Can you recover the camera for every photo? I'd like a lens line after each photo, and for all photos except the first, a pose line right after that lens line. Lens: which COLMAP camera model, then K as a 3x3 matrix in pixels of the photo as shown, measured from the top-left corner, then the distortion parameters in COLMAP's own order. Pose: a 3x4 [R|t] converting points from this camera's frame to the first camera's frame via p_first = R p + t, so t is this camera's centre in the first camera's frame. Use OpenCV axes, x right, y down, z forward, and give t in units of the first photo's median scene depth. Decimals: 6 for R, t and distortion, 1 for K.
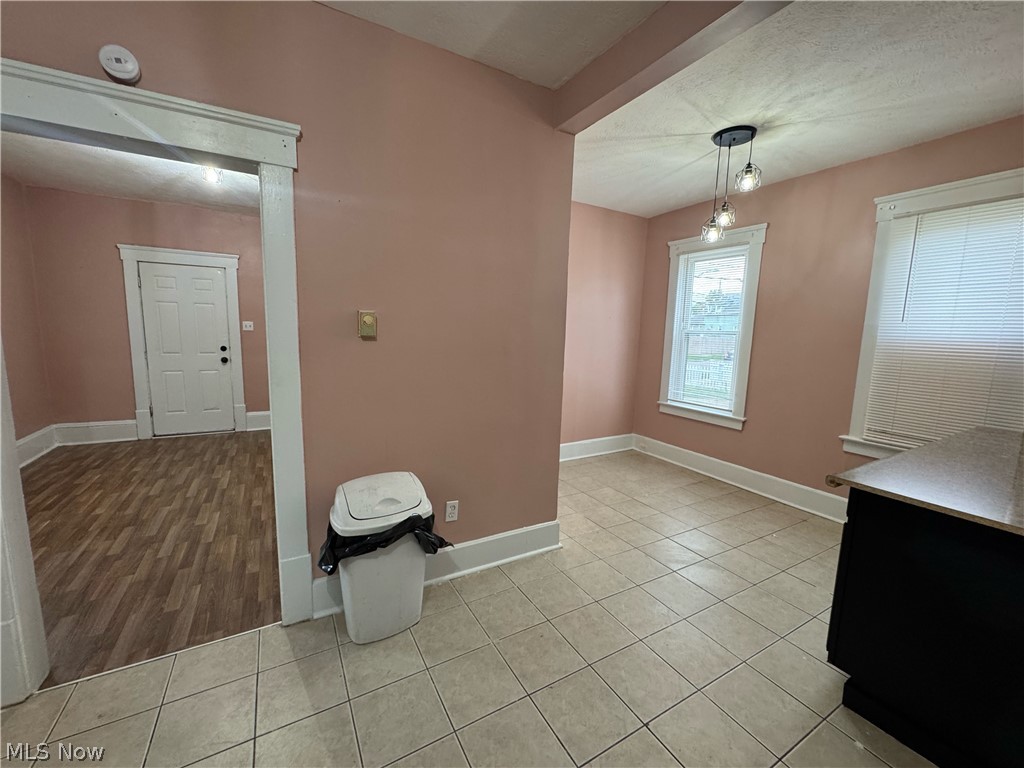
lens RADIAL K [[409.7, 0, 512.0], [0, 409.7, 384.0], [0, 0, 1]] dist [-0.004732, 0.000425]
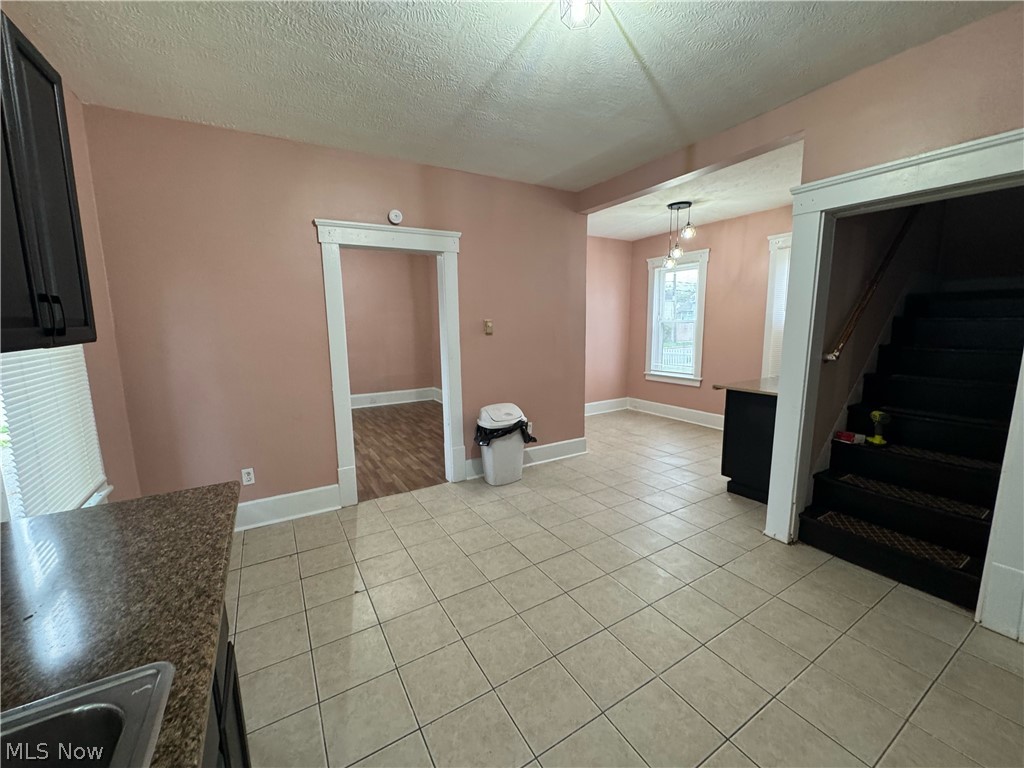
lens RADIAL K [[409.7, 0, 512.0], [0, 409.7, 384.0], [0, 0, 1]] dist [-0.004732, 0.000425]
pose [[0.998875, -0.045198, 0.014347, -0.193072], [0.045003, 0.998894, 0.013602, 0.071081], [-0.014945, -0.012941, 0.999805, -0.648642]]
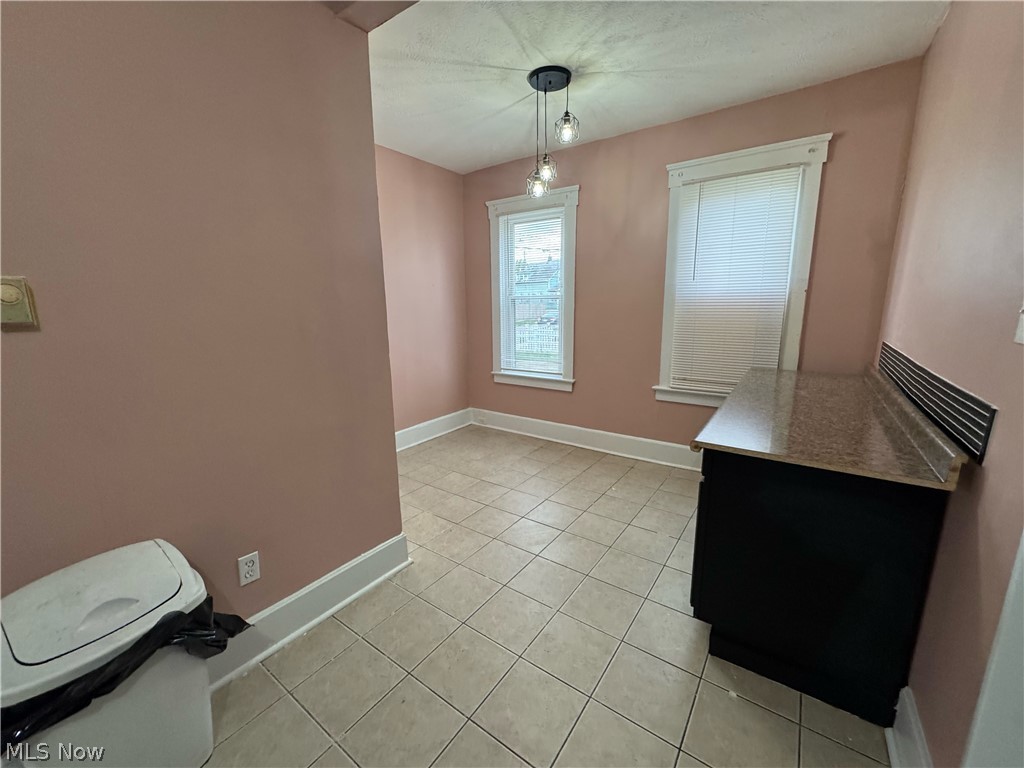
lens RADIAL K [[409.7, 0, 512.0], [0, 409.7, 384.0], [0, 0, 1]] dist [-0.004732, 0.000425]
pose [[0.908312, -0.122108, 0.400074, 0.015616], [0.094528, 0.991621, 0.088045, -0.015777], [-0.407473, -0.042154, 0.912244, 0.160165]]
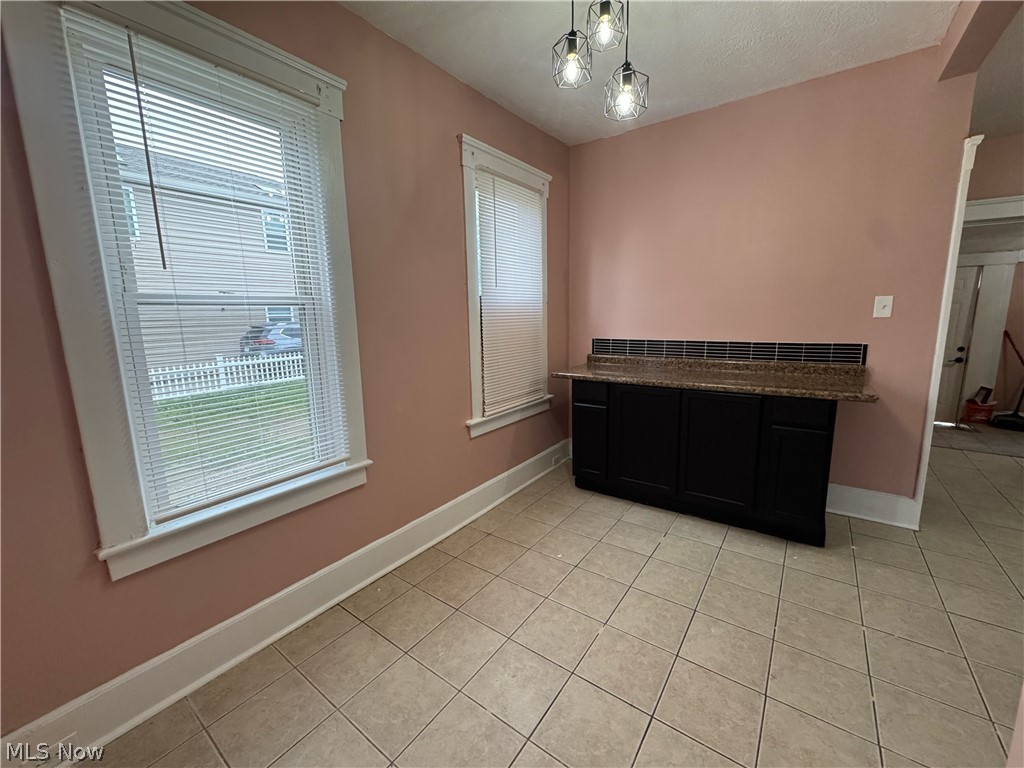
lens RADIAL K [[409.7, 0, 512.0], [0, 409.7, 384.0], [0, 0, 1]] dist [-0.004732, 0.000425]
pose [[-0.402351, -0.172542, 0.899079, 0.024722], [0.134286, 0.960333, 0.244392, -0.161933], [-0.905583, 0.219065, -0.363221, 1.345931]]
